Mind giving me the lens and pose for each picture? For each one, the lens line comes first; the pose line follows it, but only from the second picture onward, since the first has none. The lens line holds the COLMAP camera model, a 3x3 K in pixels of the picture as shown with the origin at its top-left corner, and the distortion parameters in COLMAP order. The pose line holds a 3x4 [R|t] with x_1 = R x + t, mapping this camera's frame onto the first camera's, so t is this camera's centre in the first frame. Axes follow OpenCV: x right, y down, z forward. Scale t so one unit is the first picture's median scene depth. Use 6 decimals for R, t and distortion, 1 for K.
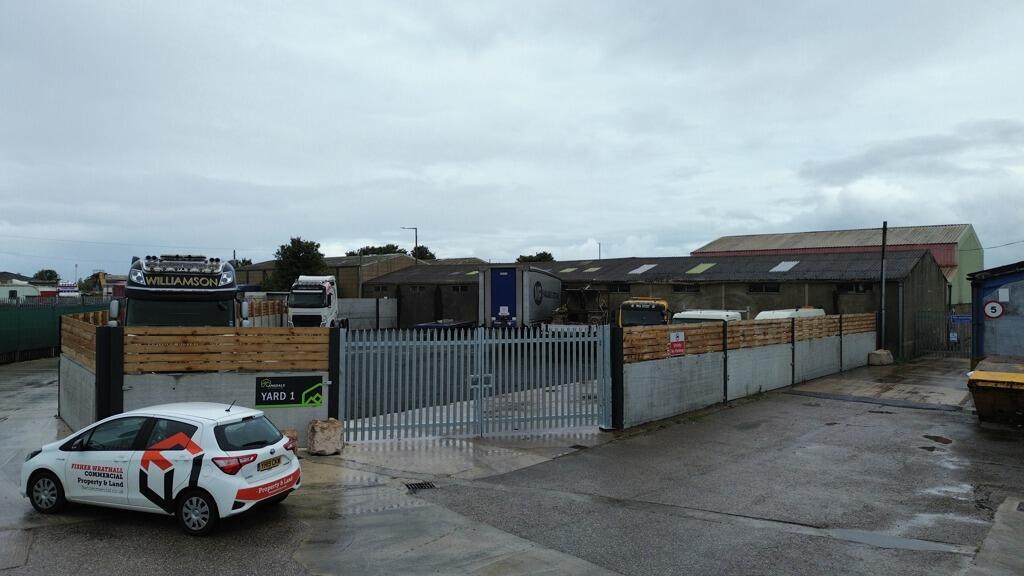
lens RADIAL K [[722.2, 0, 512.0], [0, 722.2, 288.0], [0, 0, 1]] dist [0.083668, -0.081063]
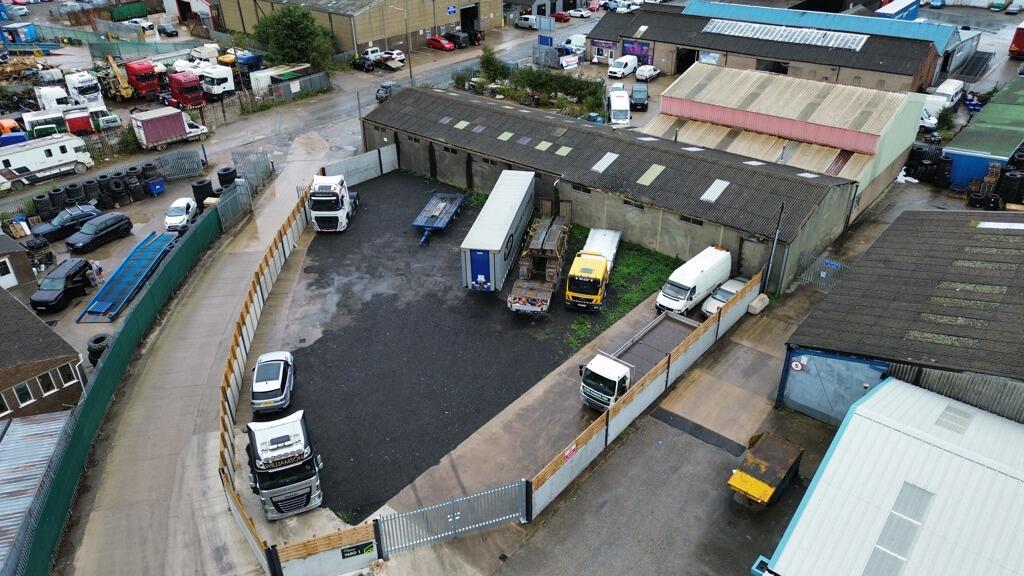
lens RADIAL K [[722.2, 0, 512.0], [0, 722.2, 288.0], [0, 0, 1]] dist [0.083668, -0.081063]
pose [[0.999808, -0.009235, -0.017260, 0.136058], [0.016825, 0.856064, 0.516596, -1.262251], [0.010005, -0.516787, 0.856055, -0.293680]]
